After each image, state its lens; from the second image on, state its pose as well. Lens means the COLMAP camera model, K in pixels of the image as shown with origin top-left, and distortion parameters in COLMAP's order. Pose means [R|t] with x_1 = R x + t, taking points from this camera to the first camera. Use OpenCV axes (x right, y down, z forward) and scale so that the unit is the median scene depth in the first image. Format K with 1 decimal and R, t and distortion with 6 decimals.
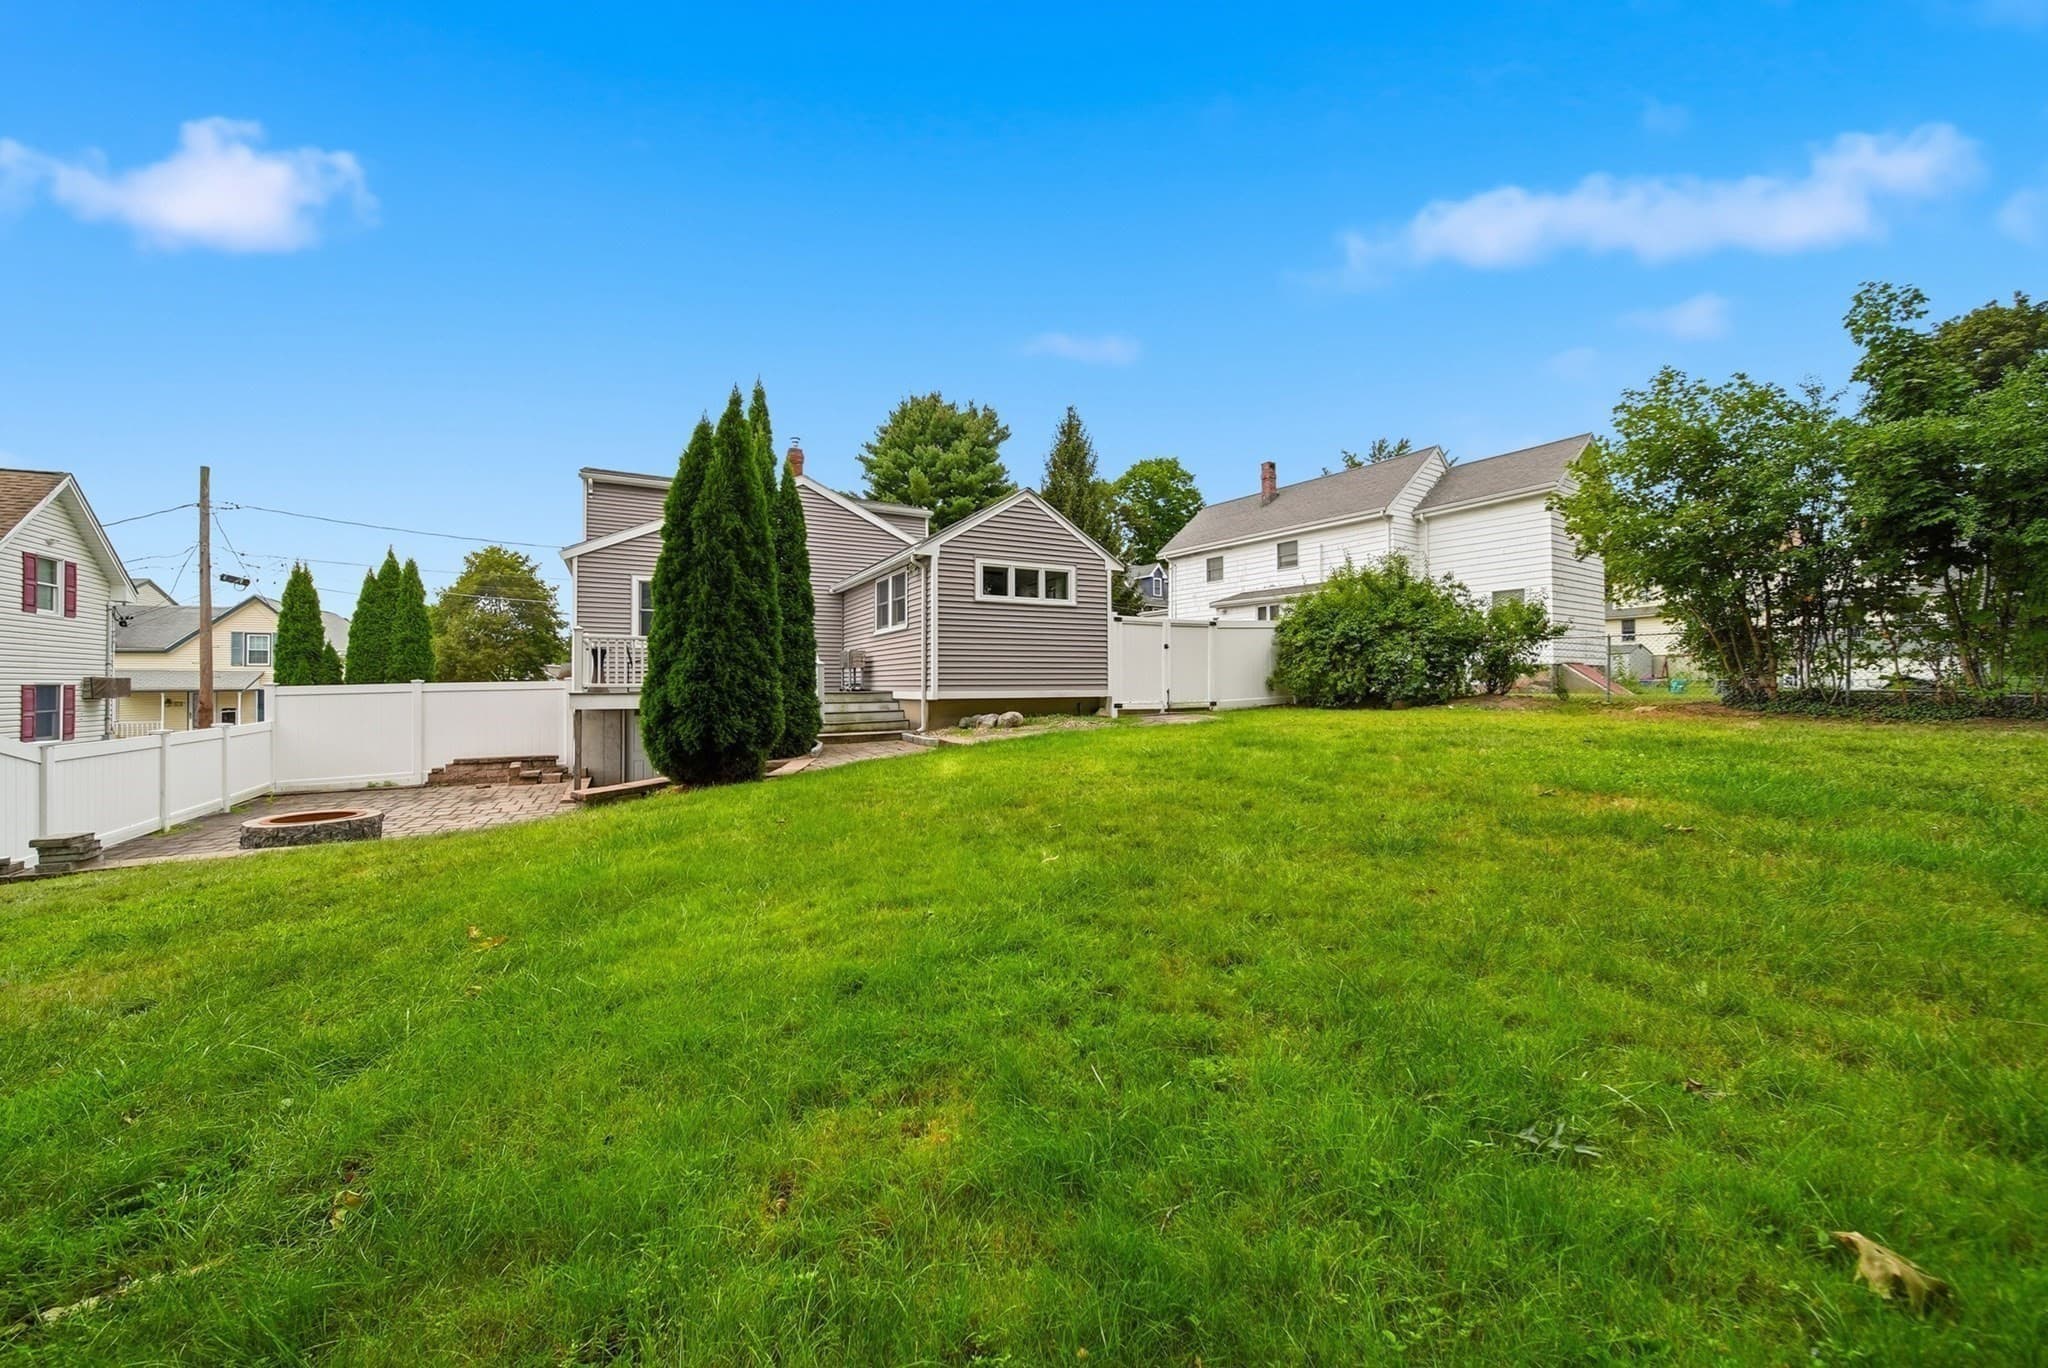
lens RADIAL K [[743.7, 0, 1015.9], [0, 743.7, 679.0], [0, 0, 1]] dist [-0.000731, -0.000821]
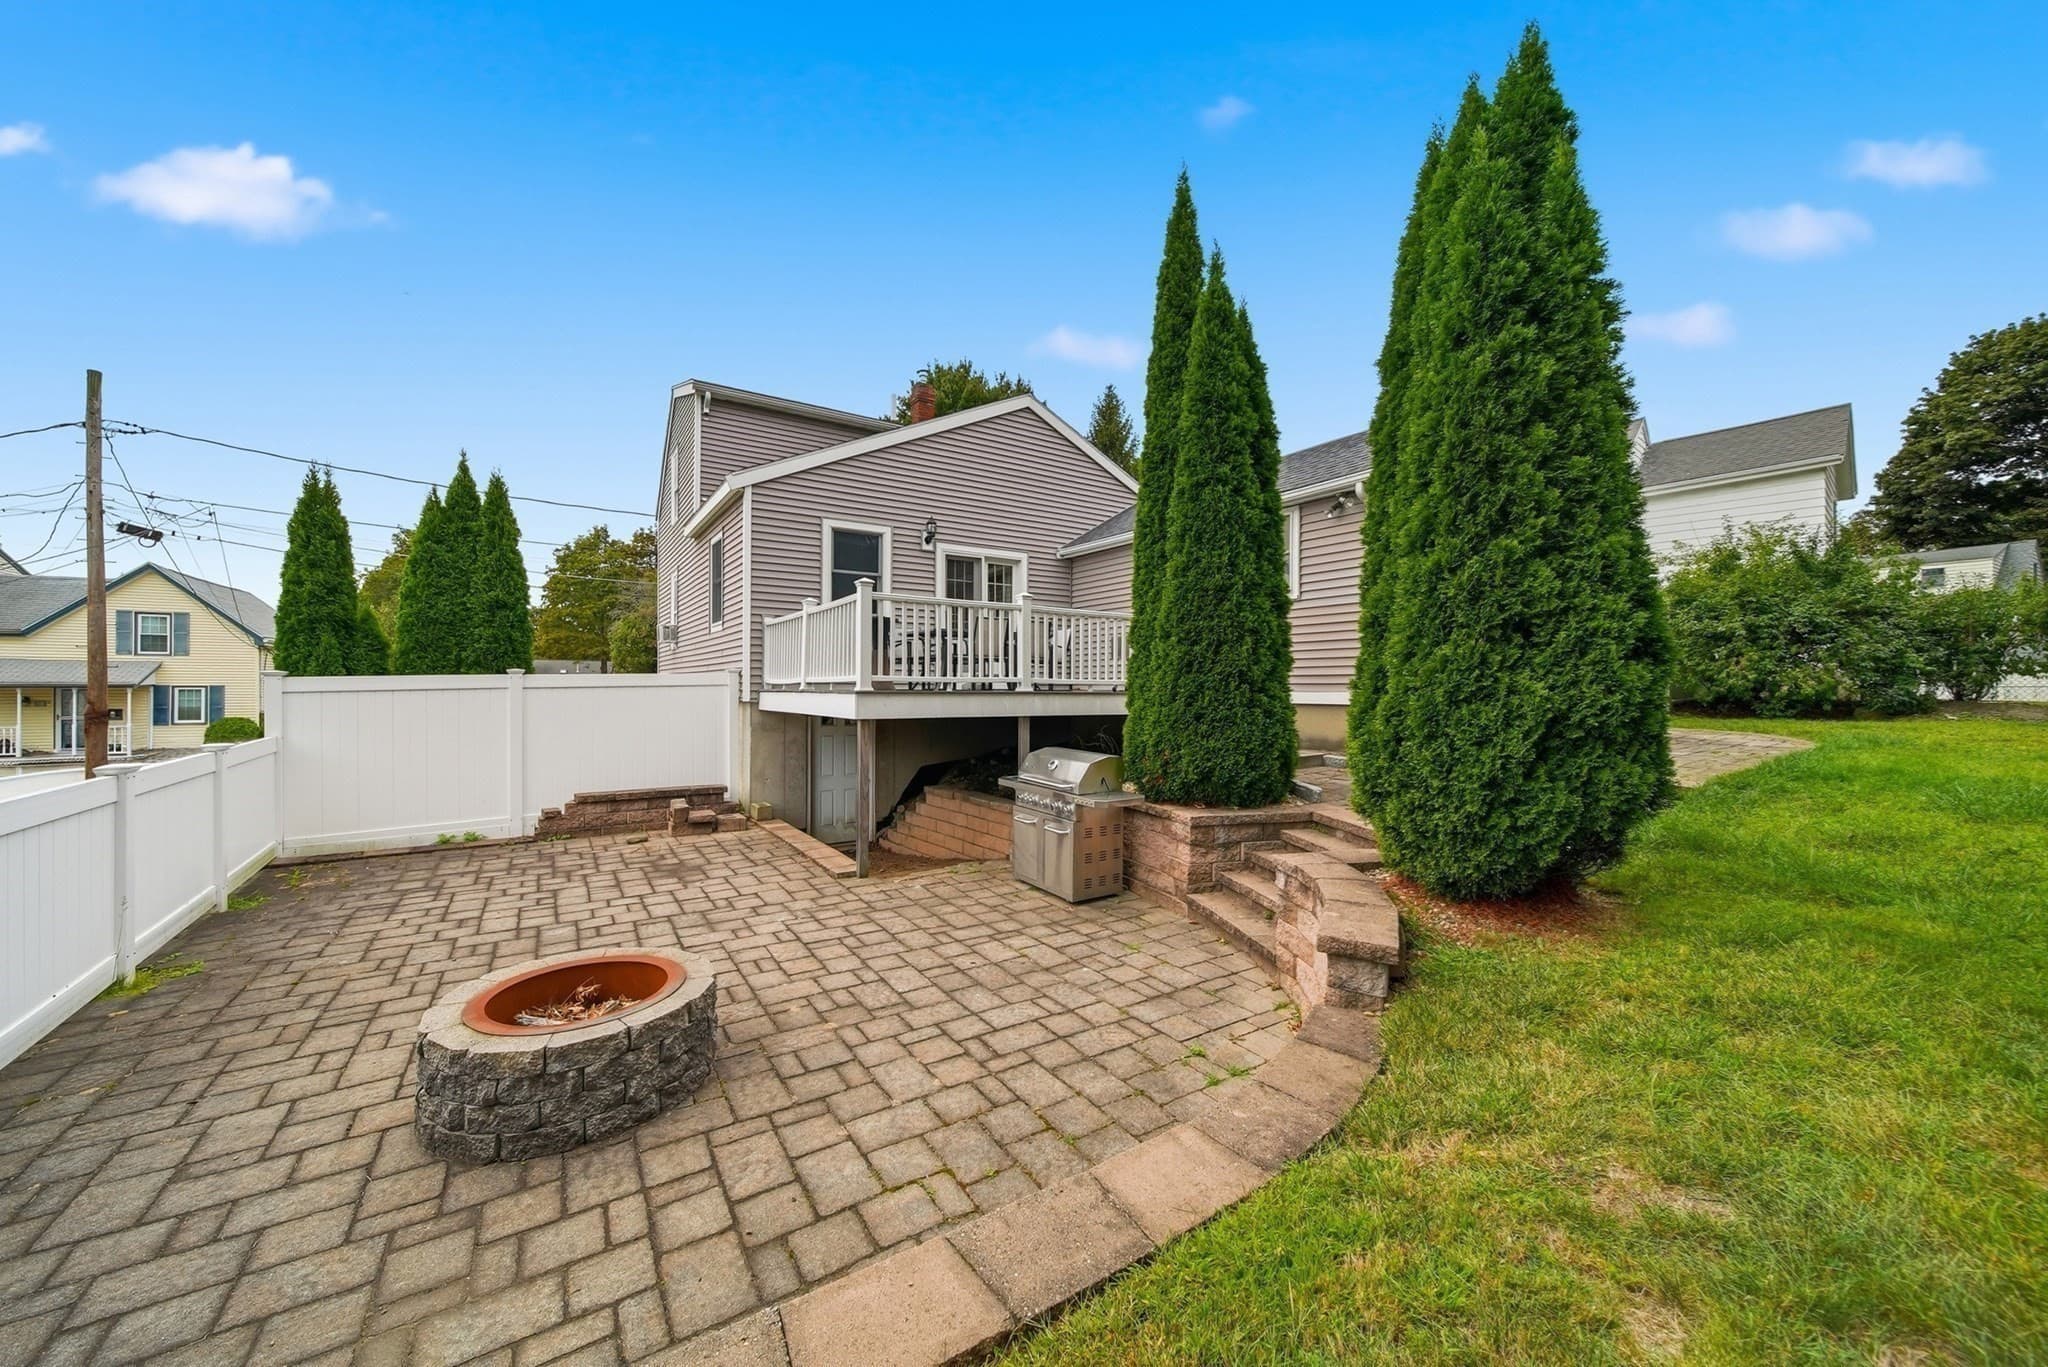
lens RADIAL K [[743.7, 0, 1023.2], [0, 743.7, 688.5], [0, 0, 1]] dist [-0.000731, -0.000821]
pose [[0.995787, 0.006949, 0.091435, -0.426736], [-0.007767, 0.999933, 0.008587, 0.008980], [-0.091369, -0.009261, 0.995774, 0.330327]]
